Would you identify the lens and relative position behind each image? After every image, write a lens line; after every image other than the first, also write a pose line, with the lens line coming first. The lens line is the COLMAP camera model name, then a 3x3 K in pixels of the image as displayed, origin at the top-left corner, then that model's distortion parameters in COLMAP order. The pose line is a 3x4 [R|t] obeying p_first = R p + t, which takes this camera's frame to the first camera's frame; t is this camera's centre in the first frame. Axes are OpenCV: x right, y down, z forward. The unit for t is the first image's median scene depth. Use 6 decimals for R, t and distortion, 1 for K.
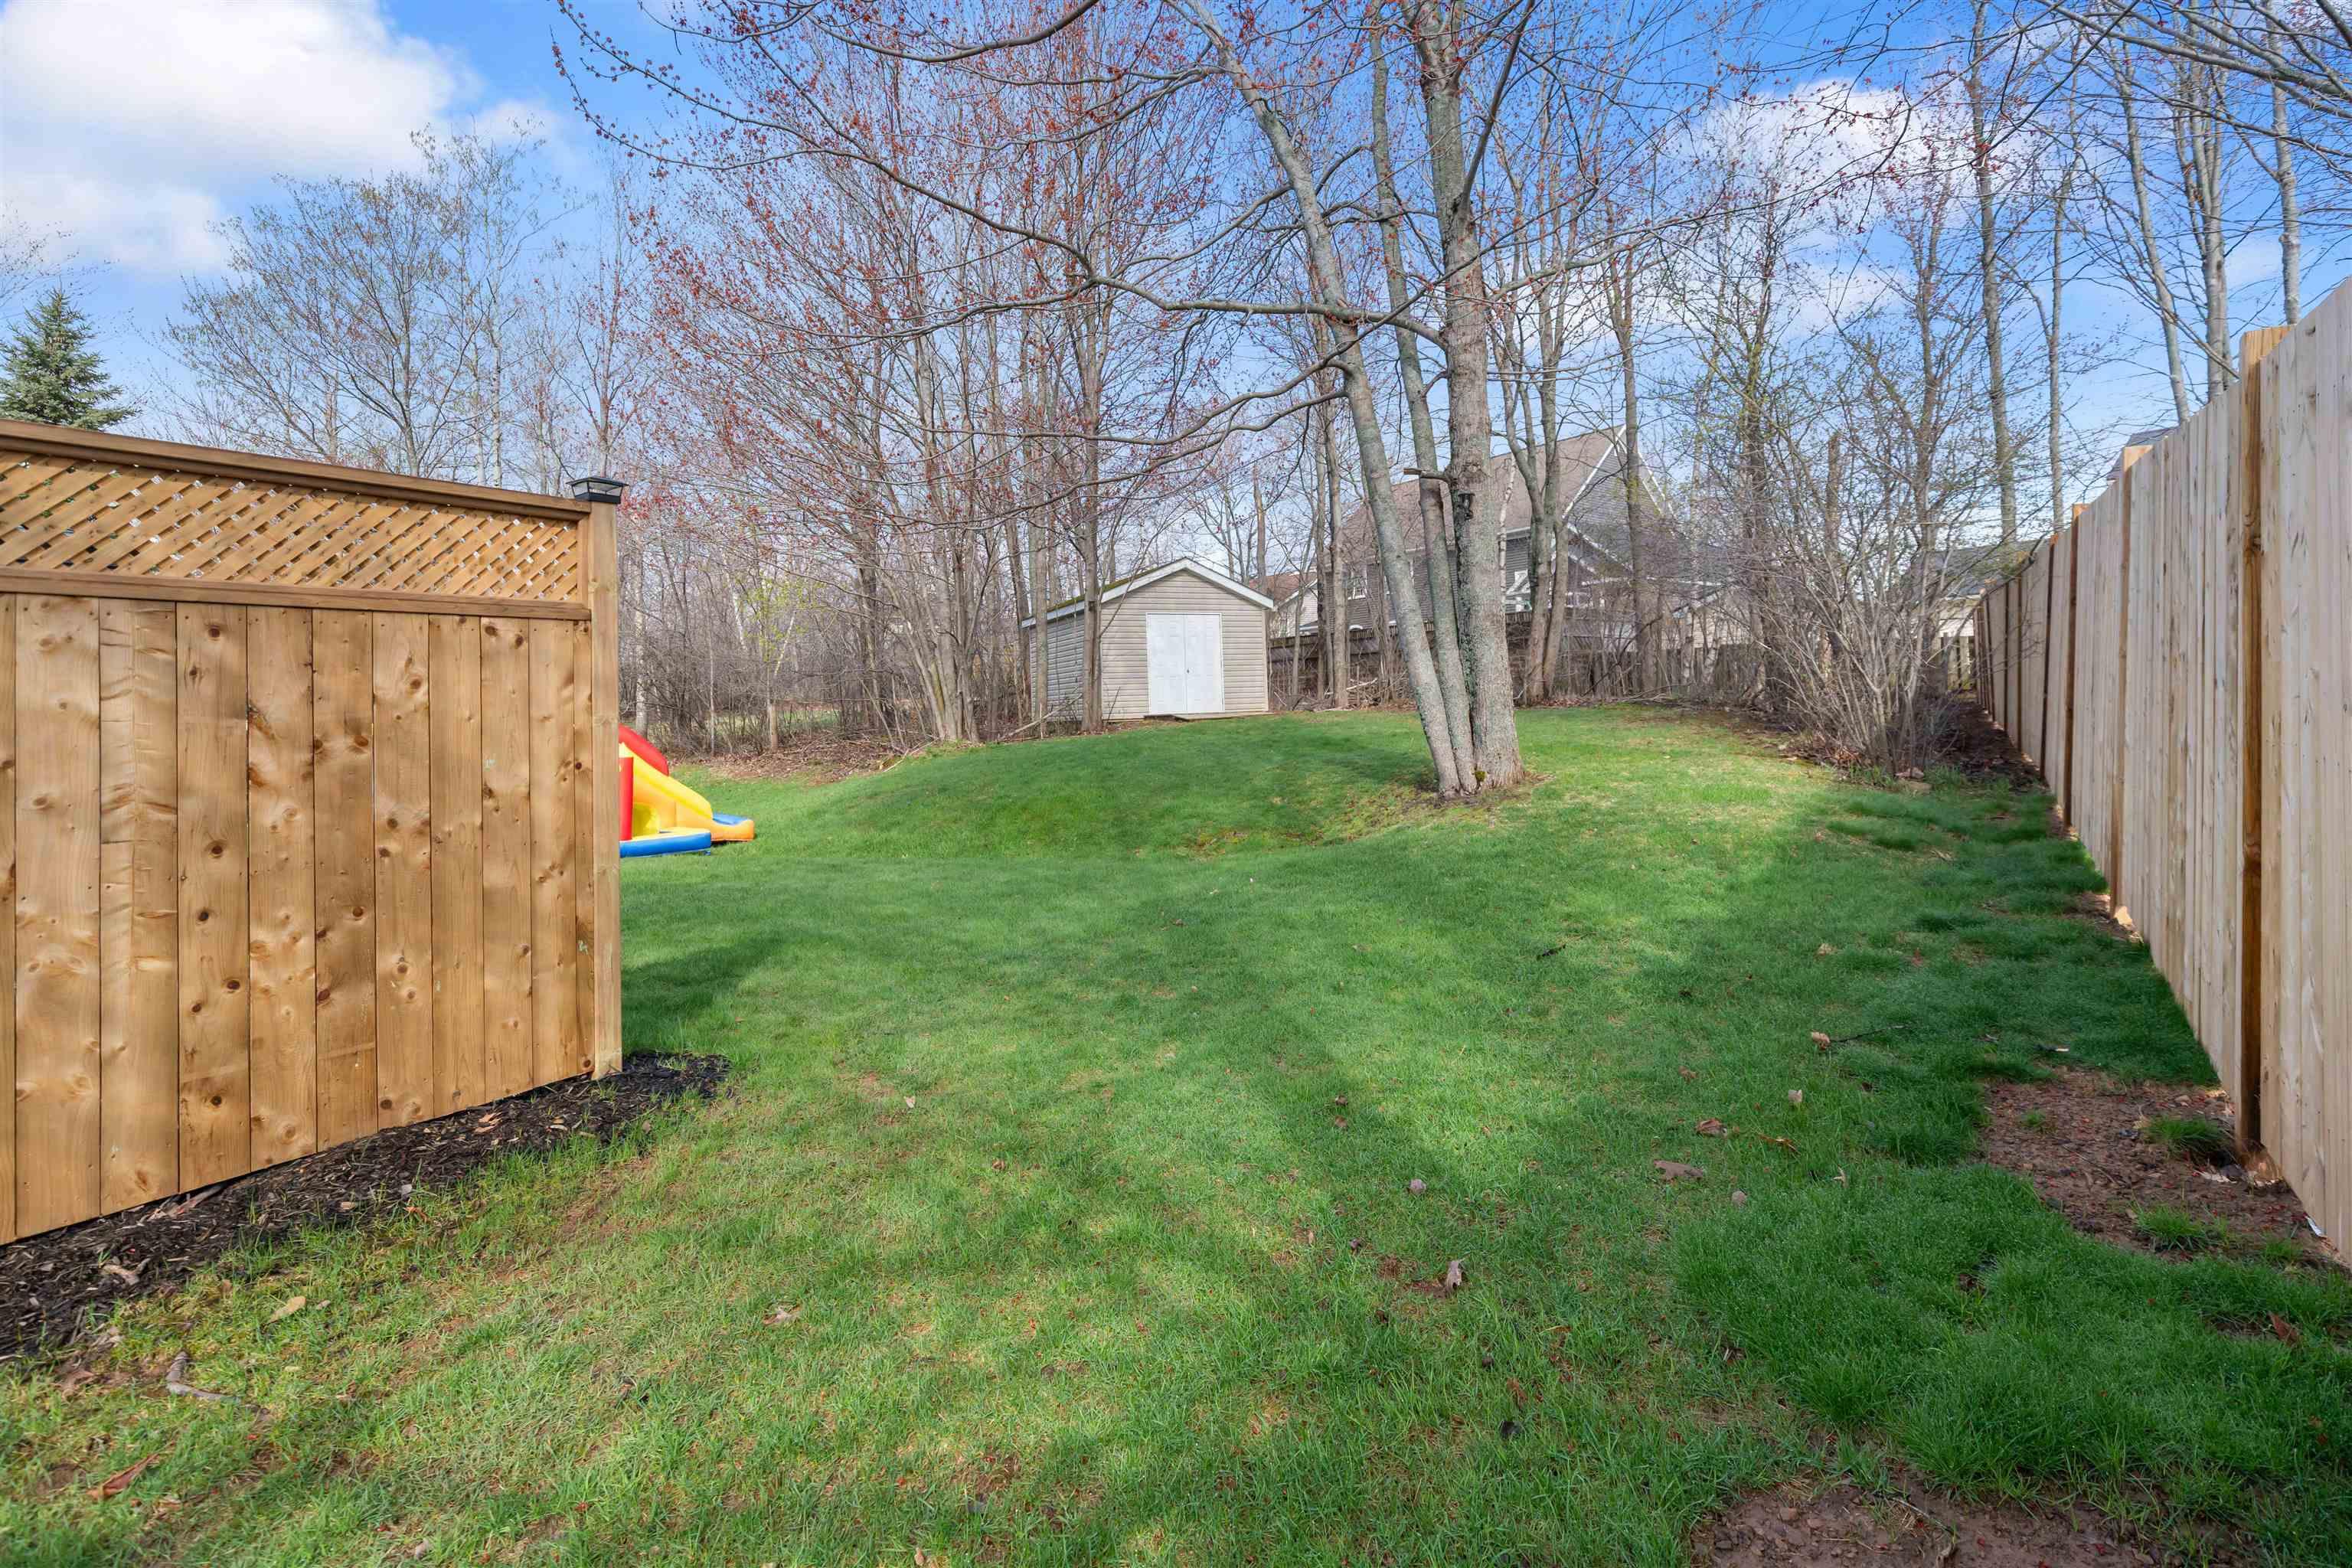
lens RADIAL K [[1012.1, 0, 1186.1], [0, 1012.1, 782.5], [0, 0, 1]] dist [-0.000907, -0.000735]
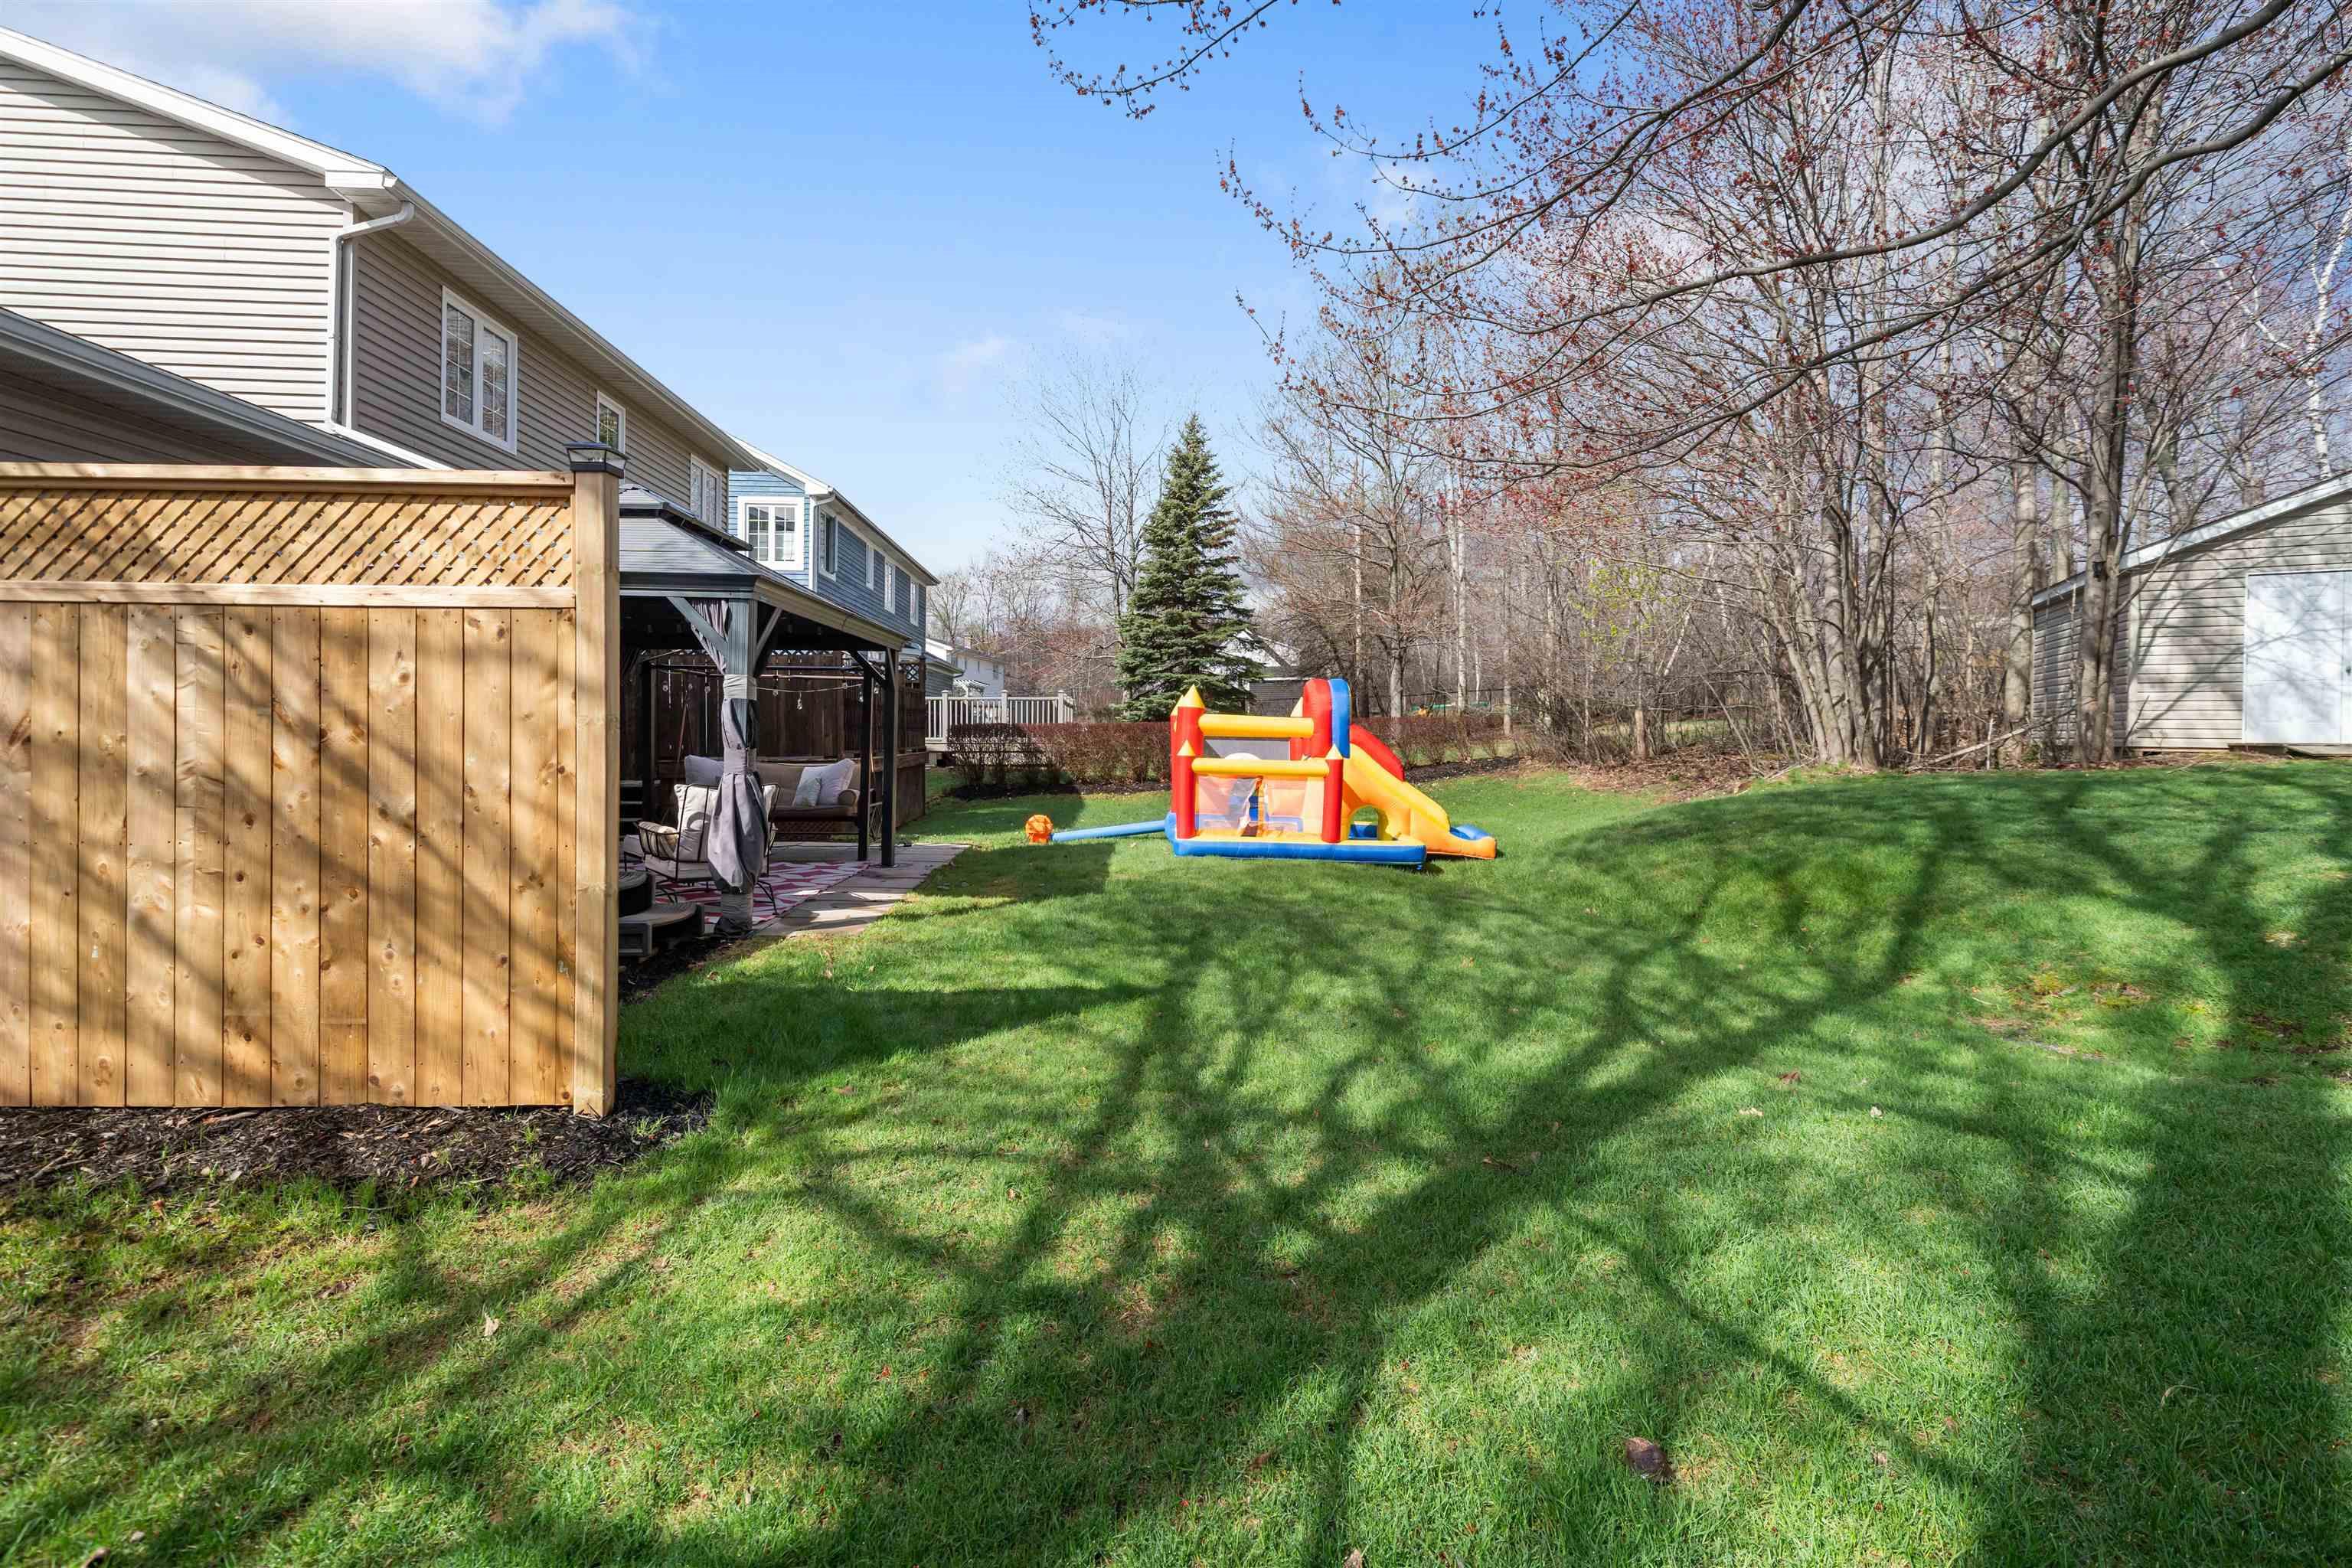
lens RADIAL K [[1012.1, 0, 1168.3], [0, 1012.1, 771.6], [0, 0, 1]] dist [-0.000907, -0.000735]
pose [[0.593922, 0.075112, -0.801009, 0.460841], [-0.085834, 0.995865, 0.029741, -0.091033], [0.799931, 0.051090, 0.597914, 0.923871]]
